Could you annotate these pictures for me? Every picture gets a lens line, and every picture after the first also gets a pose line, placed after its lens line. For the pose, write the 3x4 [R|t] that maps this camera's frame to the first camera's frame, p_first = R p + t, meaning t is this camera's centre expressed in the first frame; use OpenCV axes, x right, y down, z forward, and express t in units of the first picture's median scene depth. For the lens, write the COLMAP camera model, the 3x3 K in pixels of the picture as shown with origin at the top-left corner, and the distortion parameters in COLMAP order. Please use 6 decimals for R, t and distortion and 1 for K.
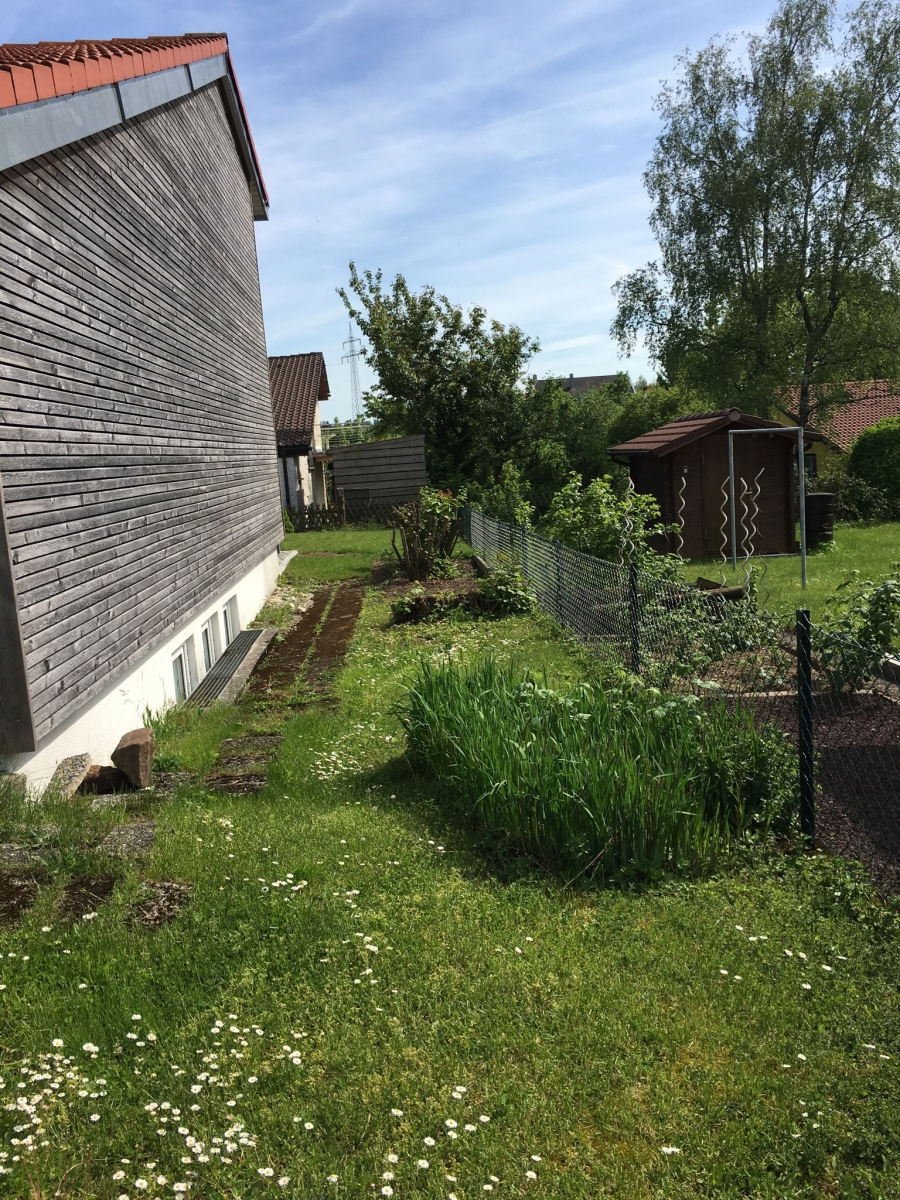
lens RADIAL K [[1011.5, 0, 454.3], [0, 1011.5, 601.7], [0, 0, 1]] dist [0.081206, -0.109467]
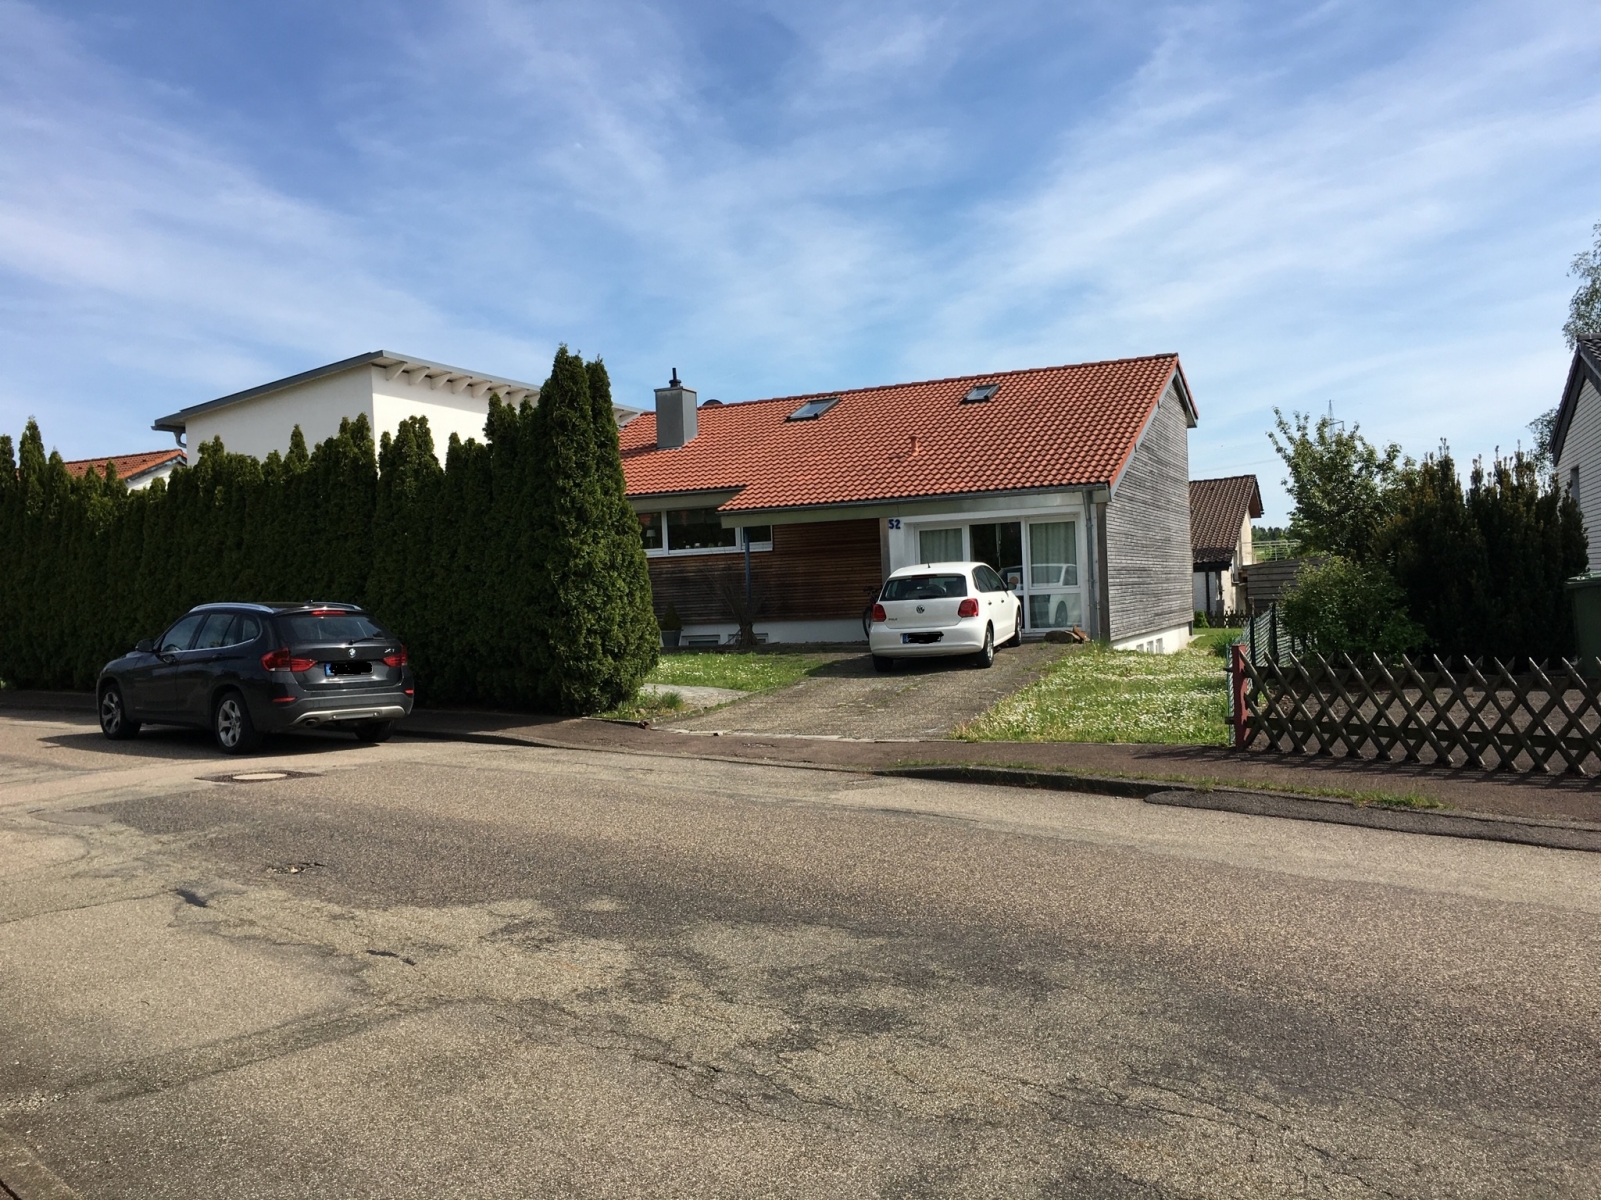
lens RADIAL K [[1349.5, 0, 810.3], [0, 1349.5, 596.2], [0, 0, 1]] dist [0.081206, -0.109467]
pose [[0.893785, 0.030927, -0.447427, 0.127588], [-0.085903, 0.990954, -0.103105, 0.089109], [0.440191, 0.130589, 0.888357, -0.605994]]
